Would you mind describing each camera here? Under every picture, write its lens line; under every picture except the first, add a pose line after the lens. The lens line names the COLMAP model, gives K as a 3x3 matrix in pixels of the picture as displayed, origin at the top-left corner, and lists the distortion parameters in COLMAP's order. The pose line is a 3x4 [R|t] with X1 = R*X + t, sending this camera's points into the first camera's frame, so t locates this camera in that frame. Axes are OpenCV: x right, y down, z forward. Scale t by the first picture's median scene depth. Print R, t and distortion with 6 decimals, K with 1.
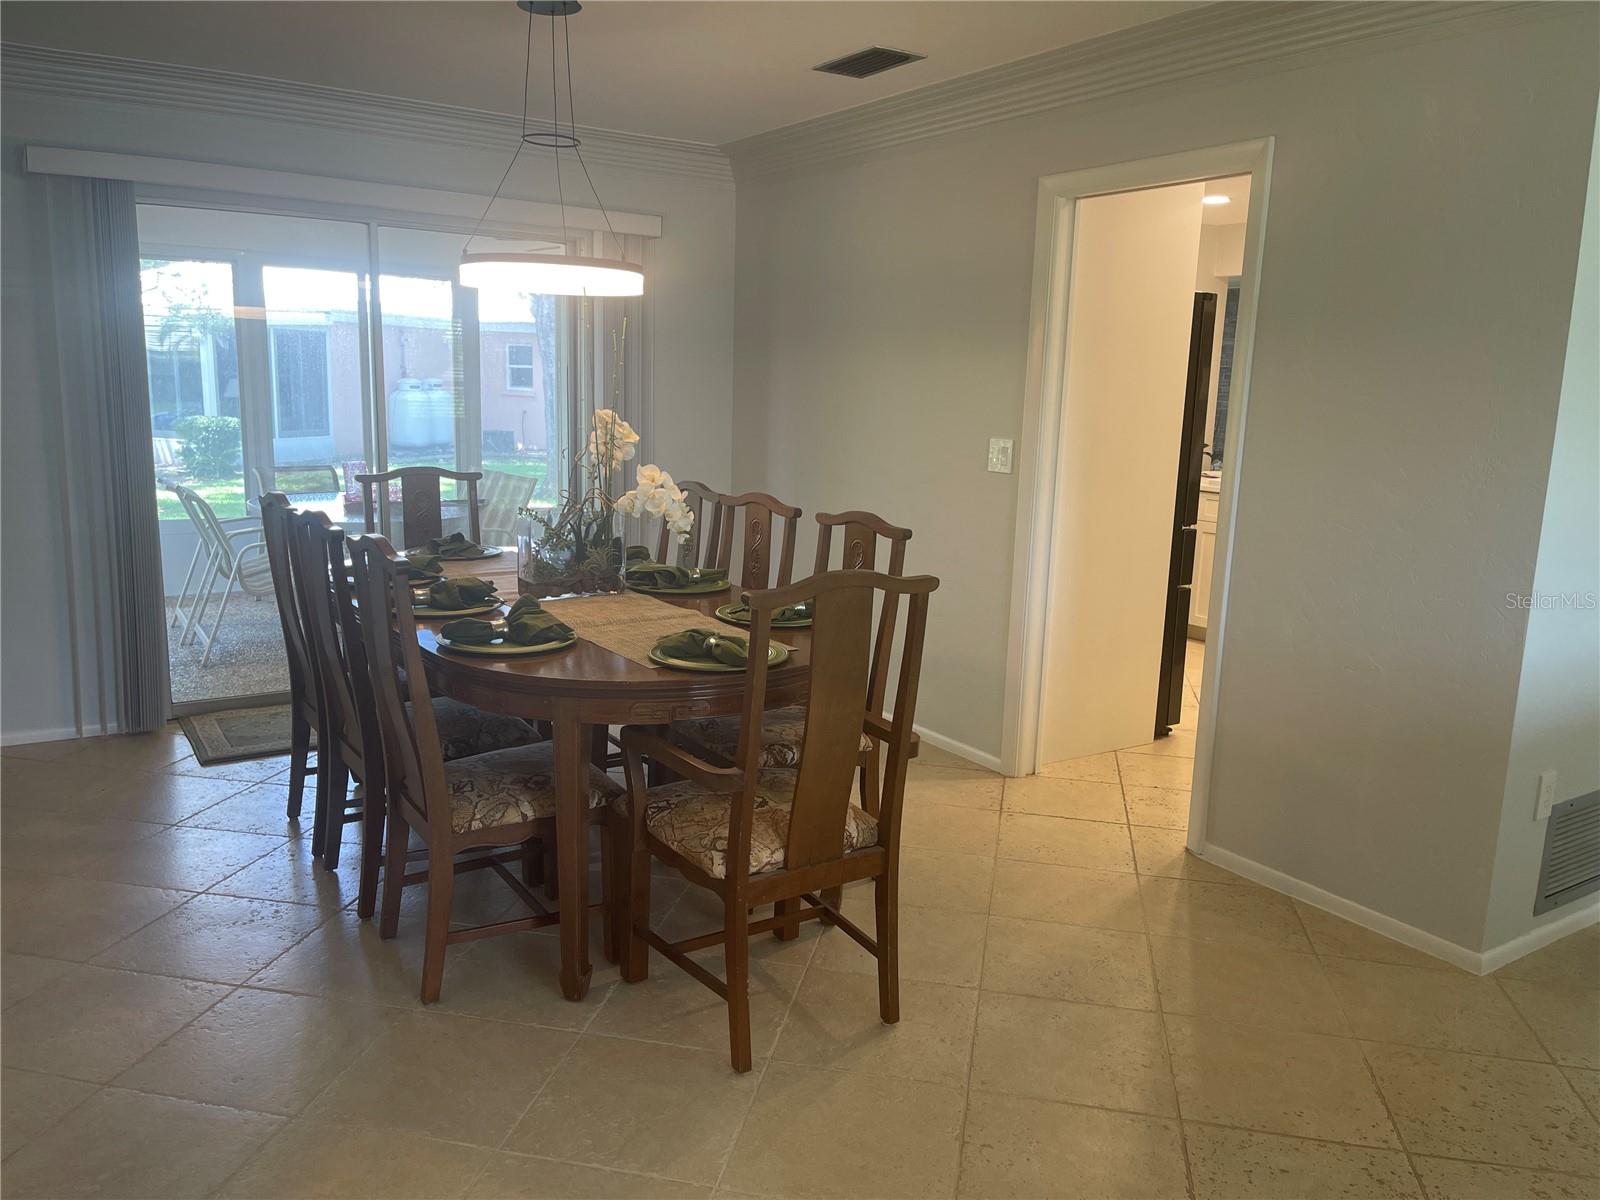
lens RADIAL K [[1214.5, 0, 812.3], [0, 1214.5, 602.4], [0, 0, 1]] dist [0.070915, -0.100263]
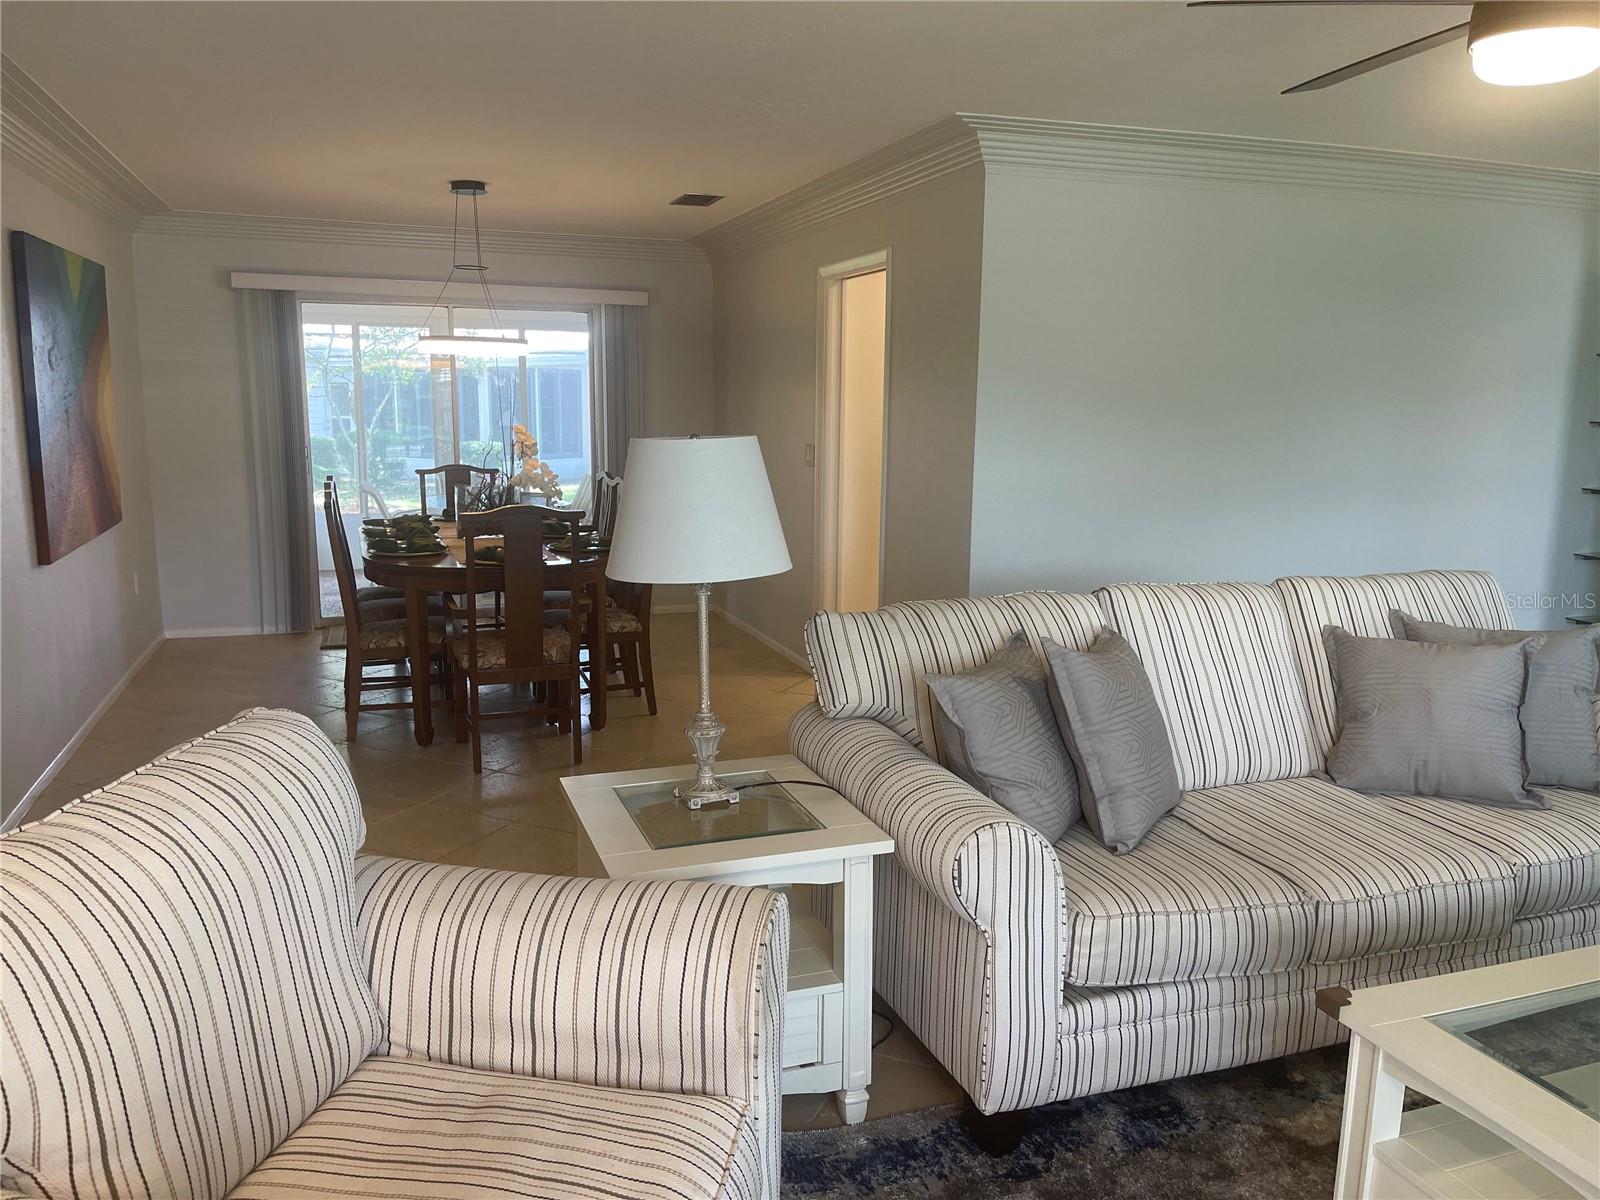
lens RADIAL K [[1214.5, 0, 812.3], [0, 1214.5, 602.4], [0, 0, 1]] dist [0.070915, -0.100263]
pose [[0.971105, 0.022340, -0.237606, 0.499547], [-0.026902, 0.999510, -0.015973, 0.077509], [0.237132, 0.021904, 0.971230, -0.401003]]
